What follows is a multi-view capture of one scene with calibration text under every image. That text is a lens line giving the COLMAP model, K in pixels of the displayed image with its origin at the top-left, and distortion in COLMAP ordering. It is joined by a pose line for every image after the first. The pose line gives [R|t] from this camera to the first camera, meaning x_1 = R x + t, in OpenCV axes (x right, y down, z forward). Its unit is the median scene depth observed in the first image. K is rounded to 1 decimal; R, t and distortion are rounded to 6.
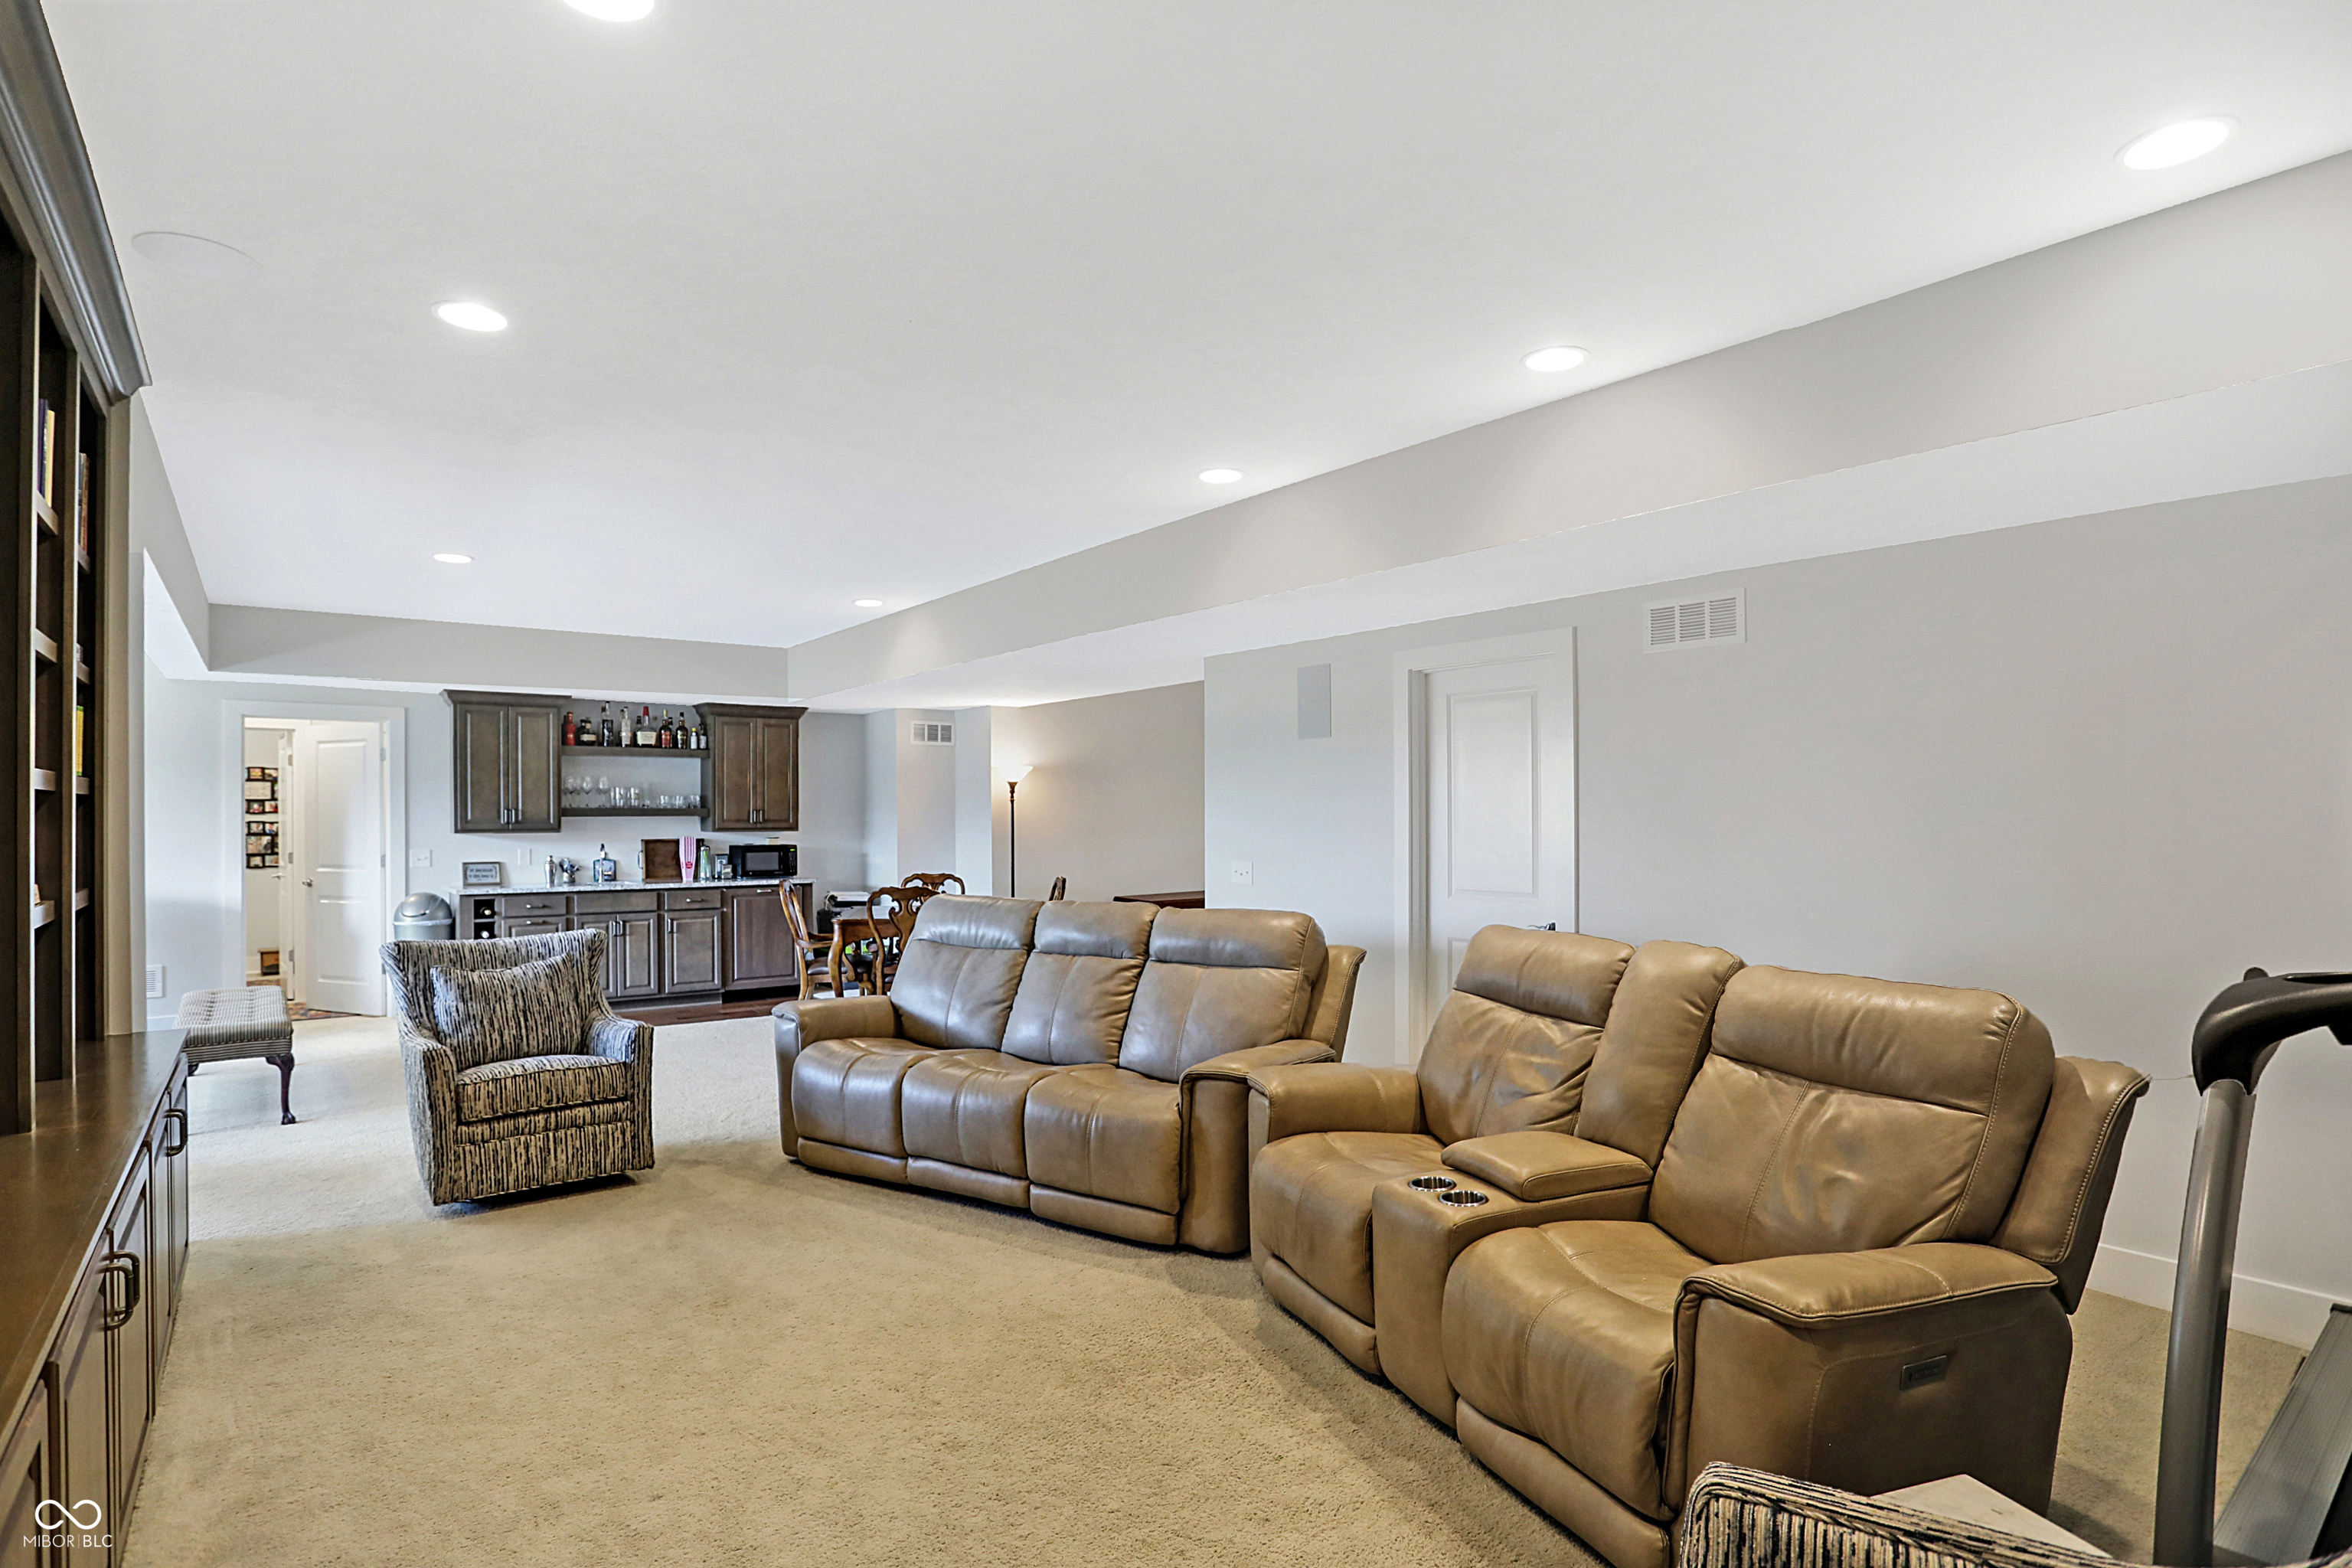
lens RADIAL K [[1201.7, 0, 1175.9], [0, 1201.7, 819.2], [0, 0, 1]] dist [-0.016947, 0.000966]
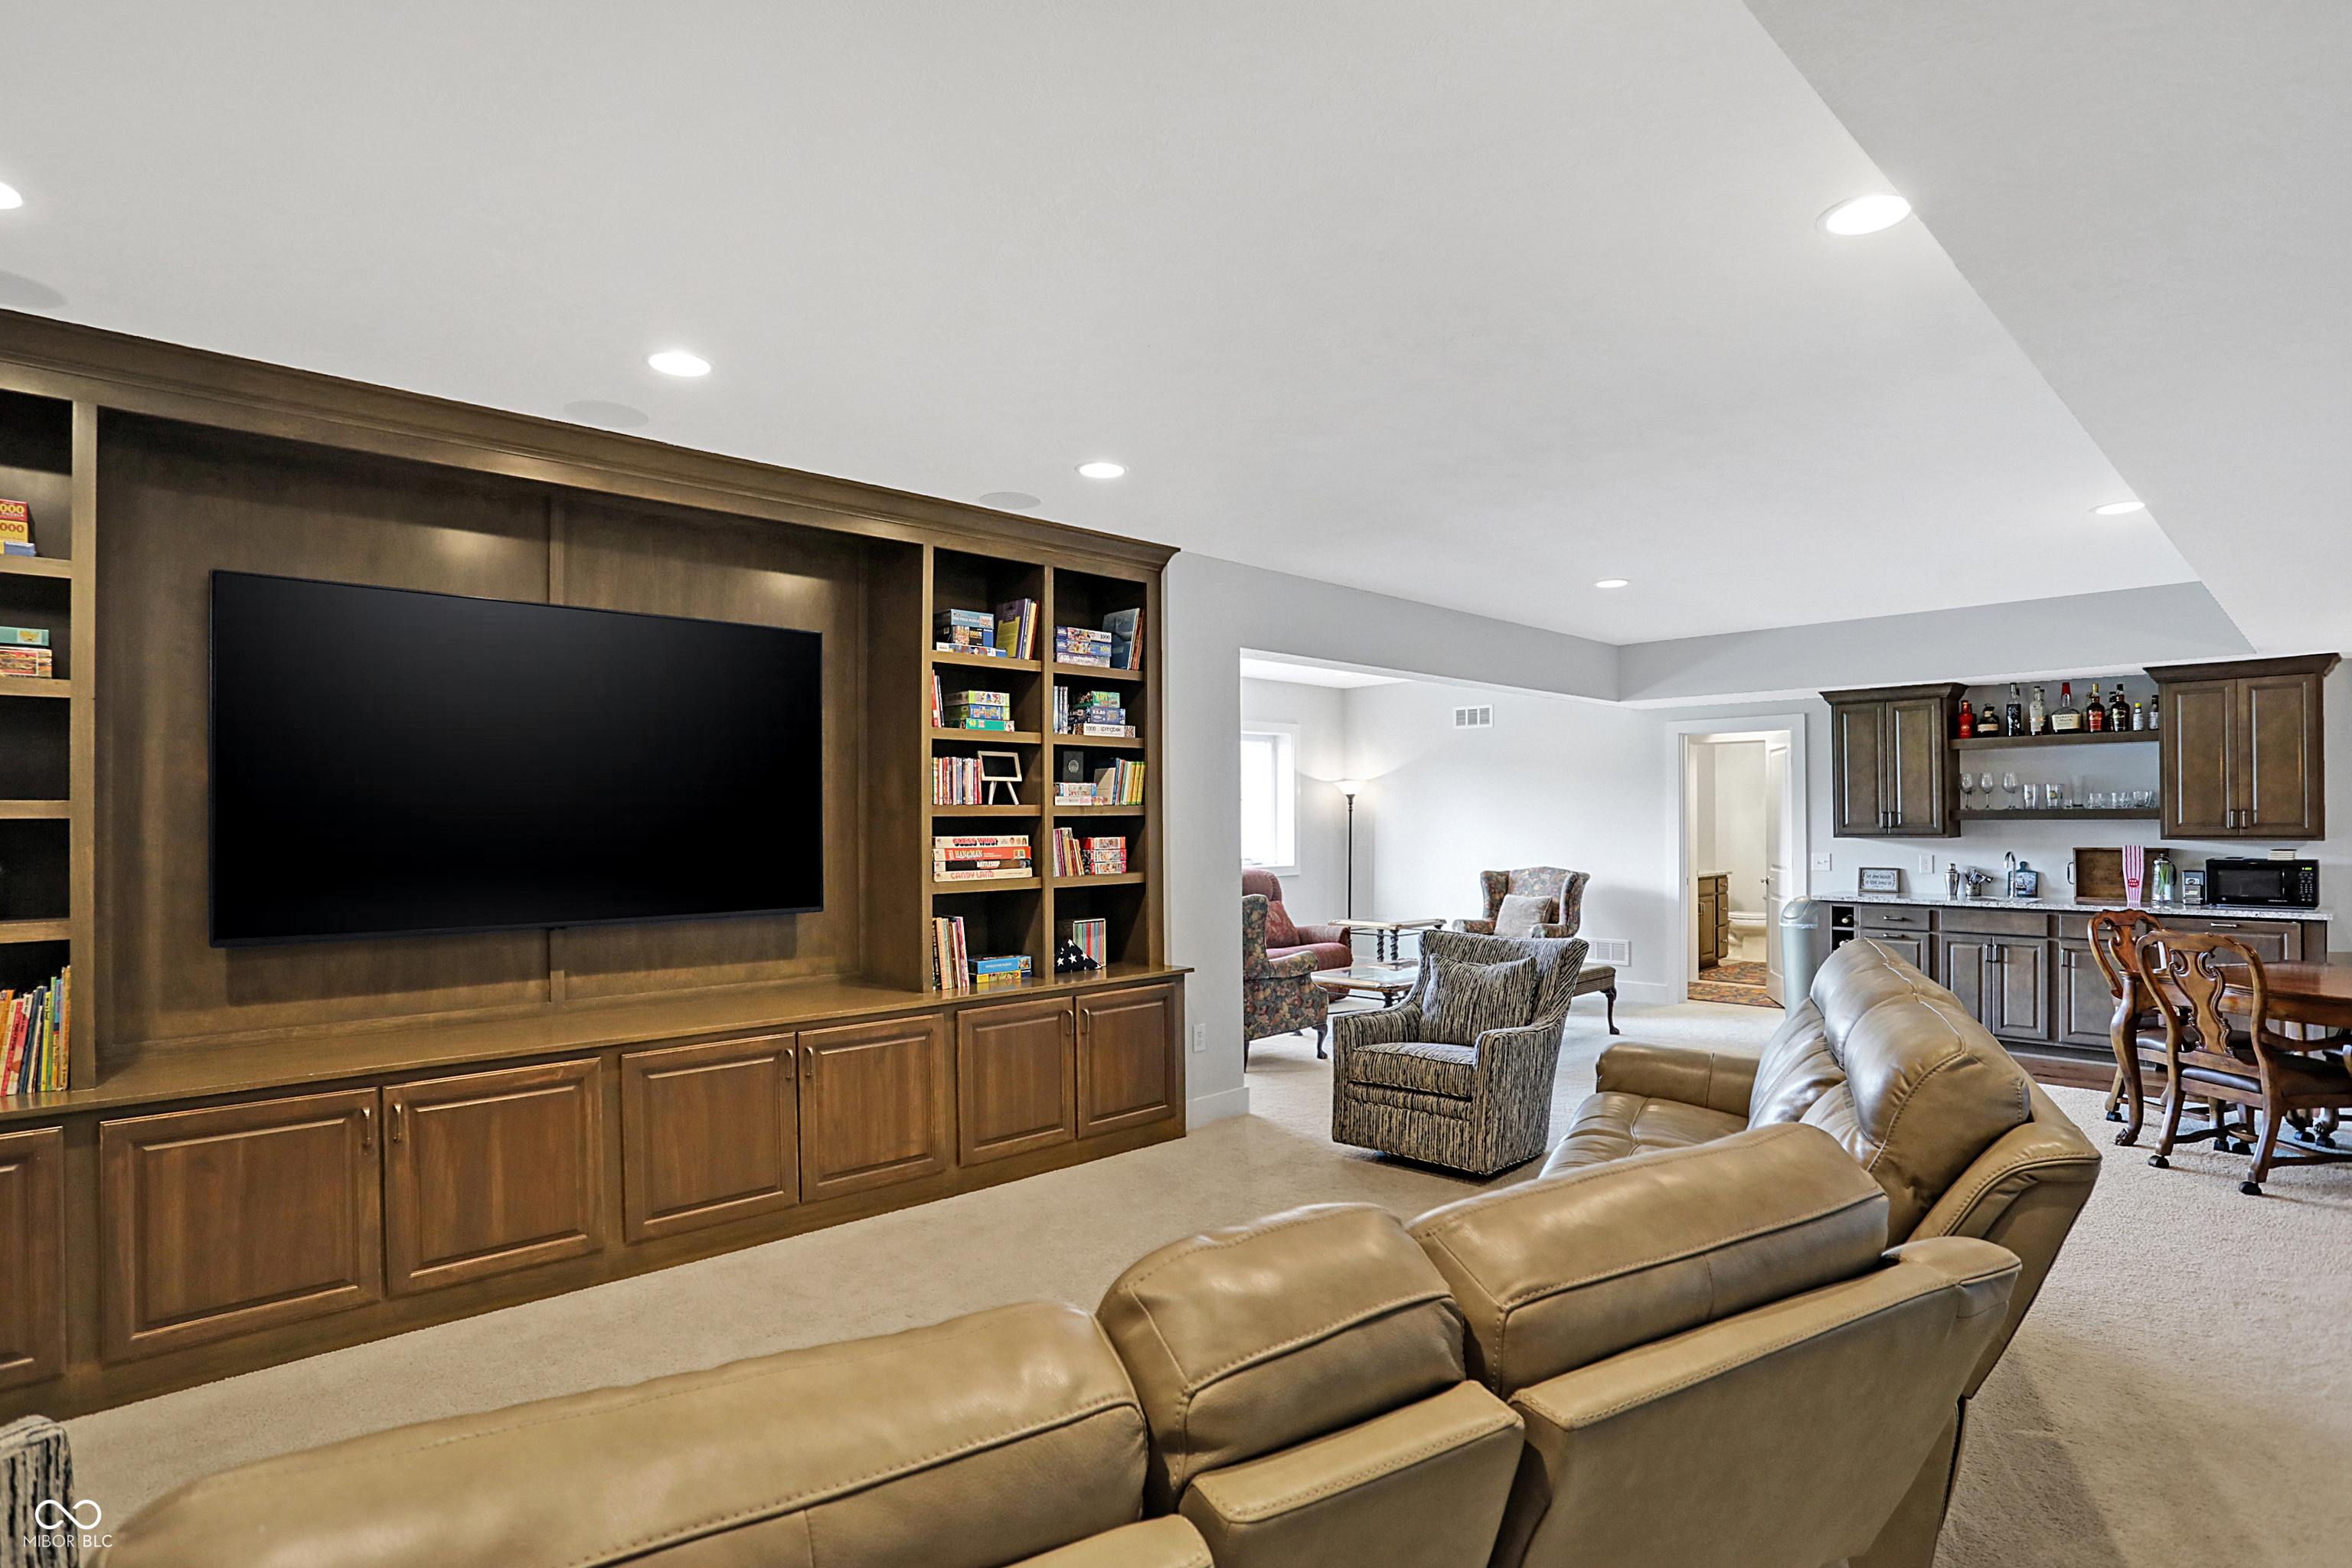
lens RADIAL K [[1201.7, 0, 1175.9], [0, 1201.7, 819.2], [0, 0, 1]] dist [-0.016947, 0.000966]
pose [[0.138555, 0.000791, -0.990354, 0.269375], [0.004325, 0.999990, 0.001403, -0.006304], [0.990345, -0.004478, 0.138550, 0.303826]]
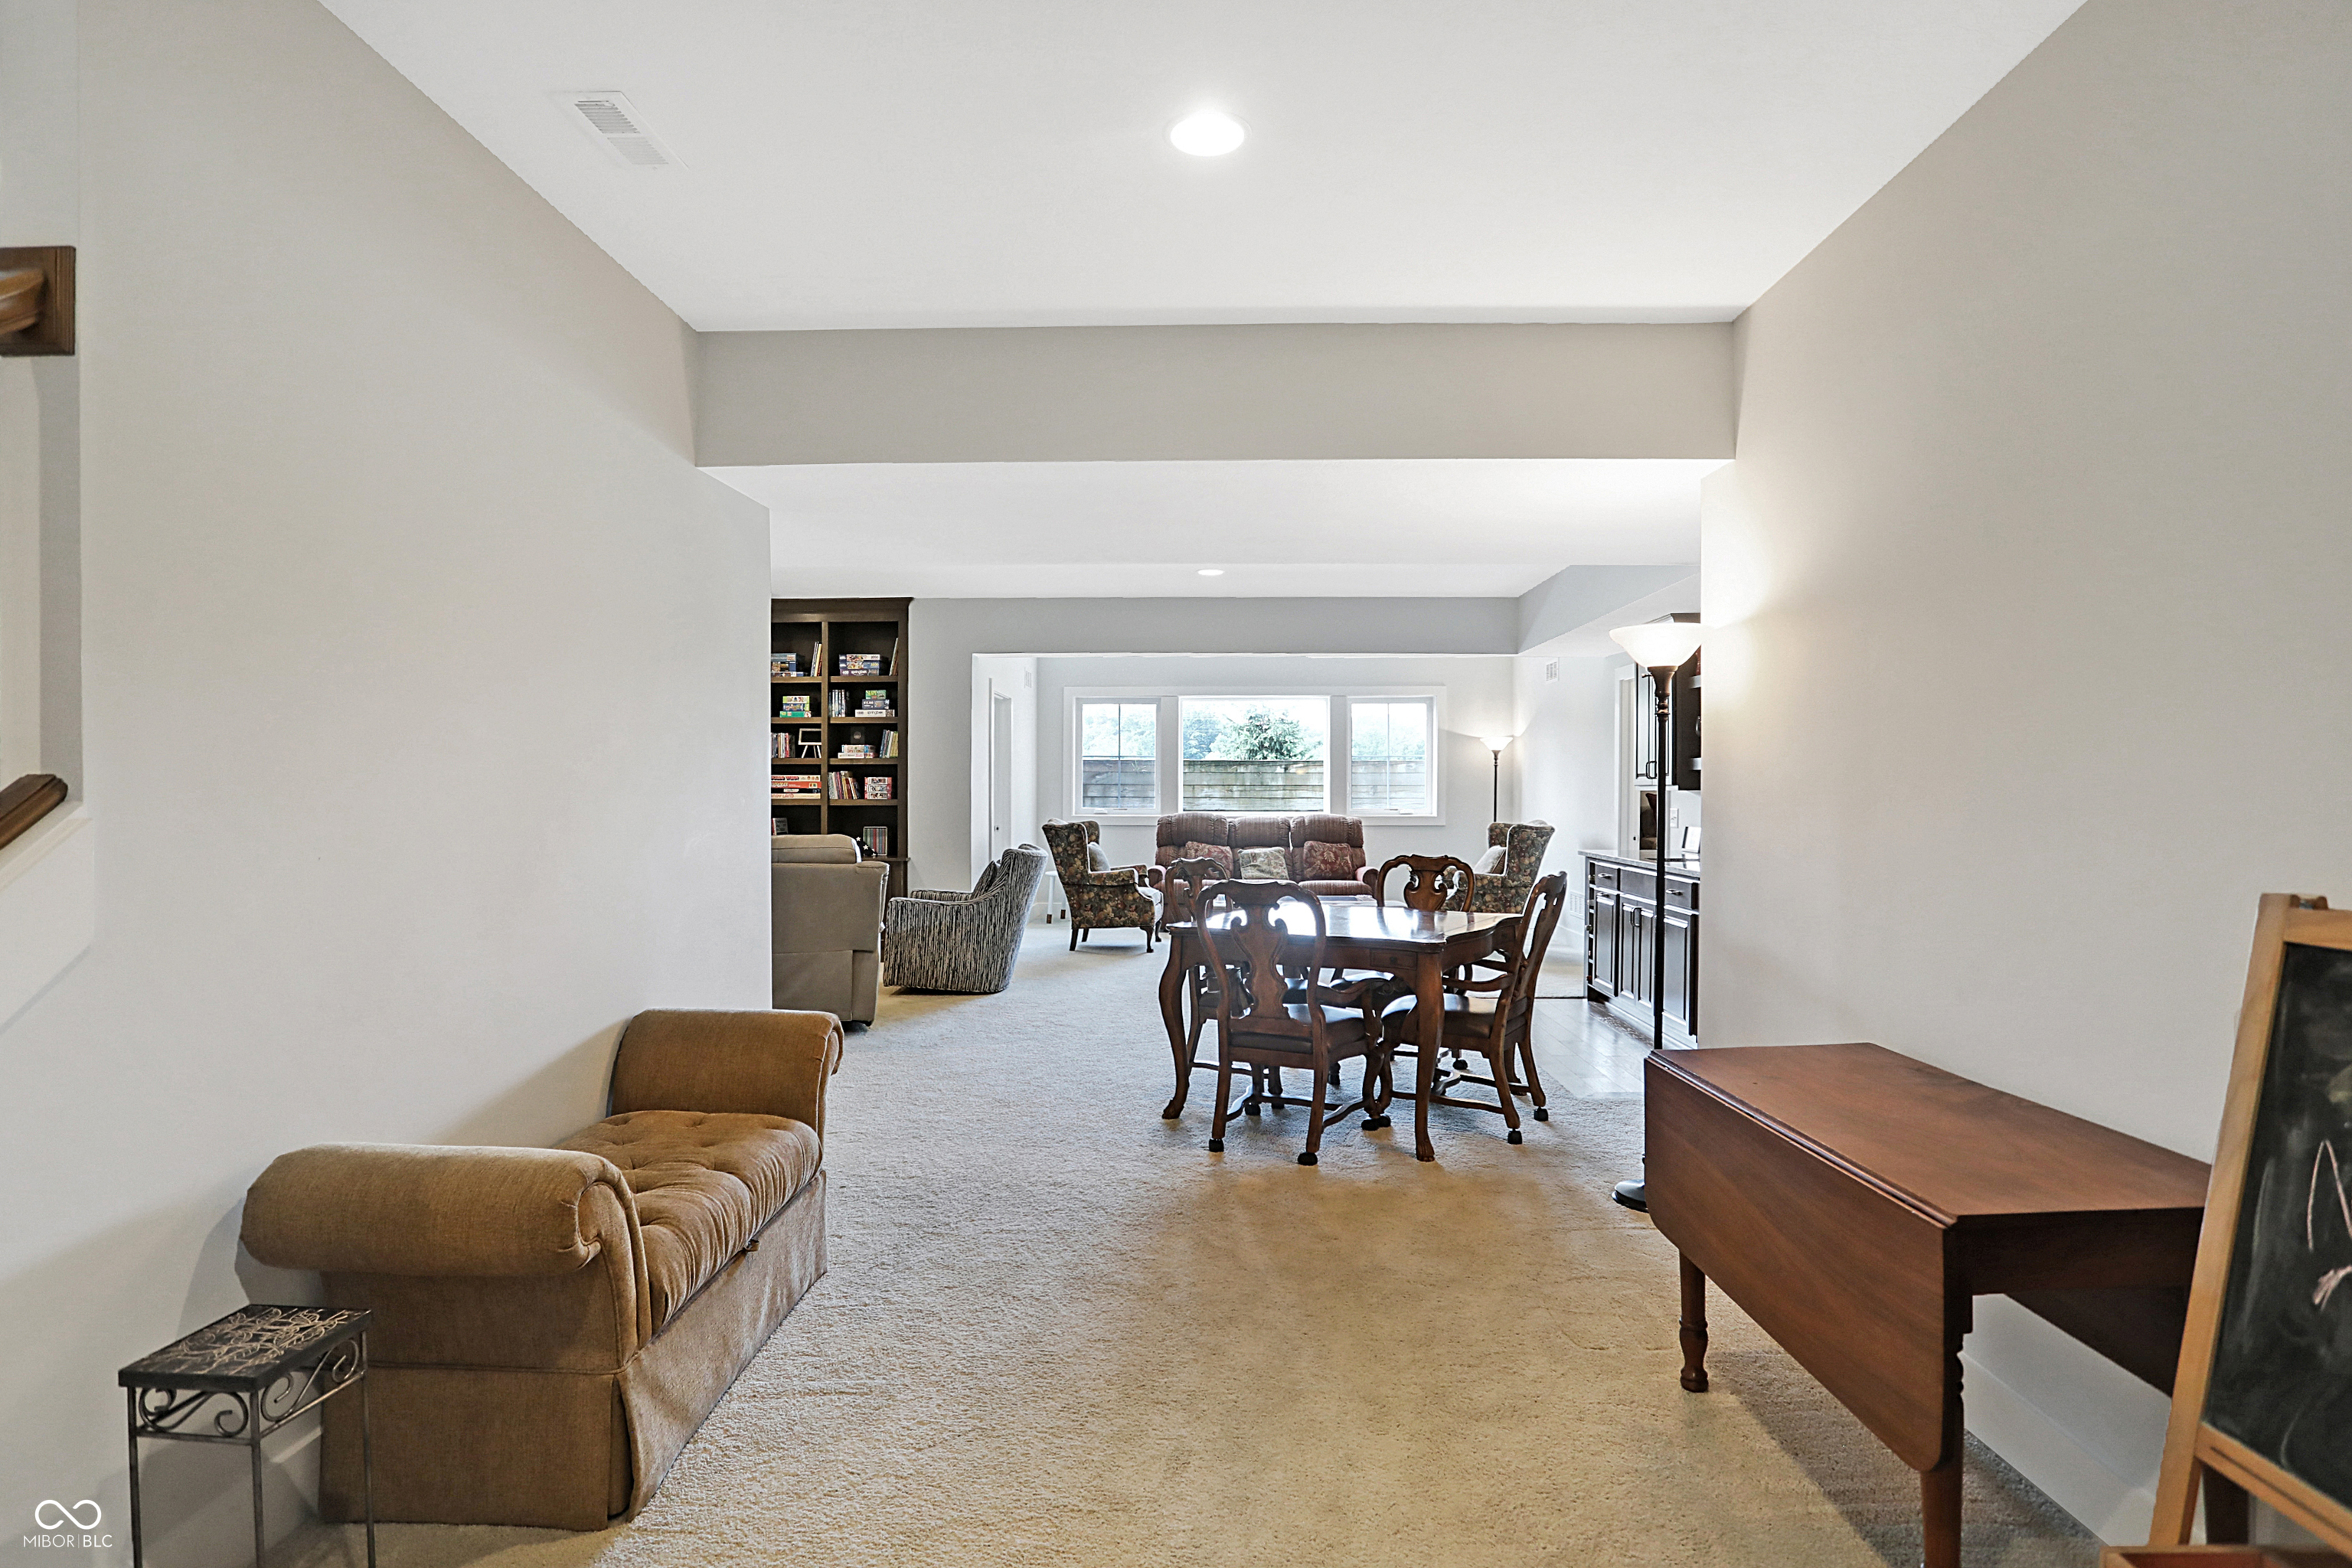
lens RADIAL K [[1207.9, 0, 1131.6], [0, 1207.9, 791.7], [0, 0, 1]] dist [-0.000334, 0.000190]
pose [[-0.642350, 0.000717, -0.766411, 0.305714], [-0.004686, 0.999977, 0.004863, 0.009813], [0.766397, 0.006715, -0.642332, 1.176061]]
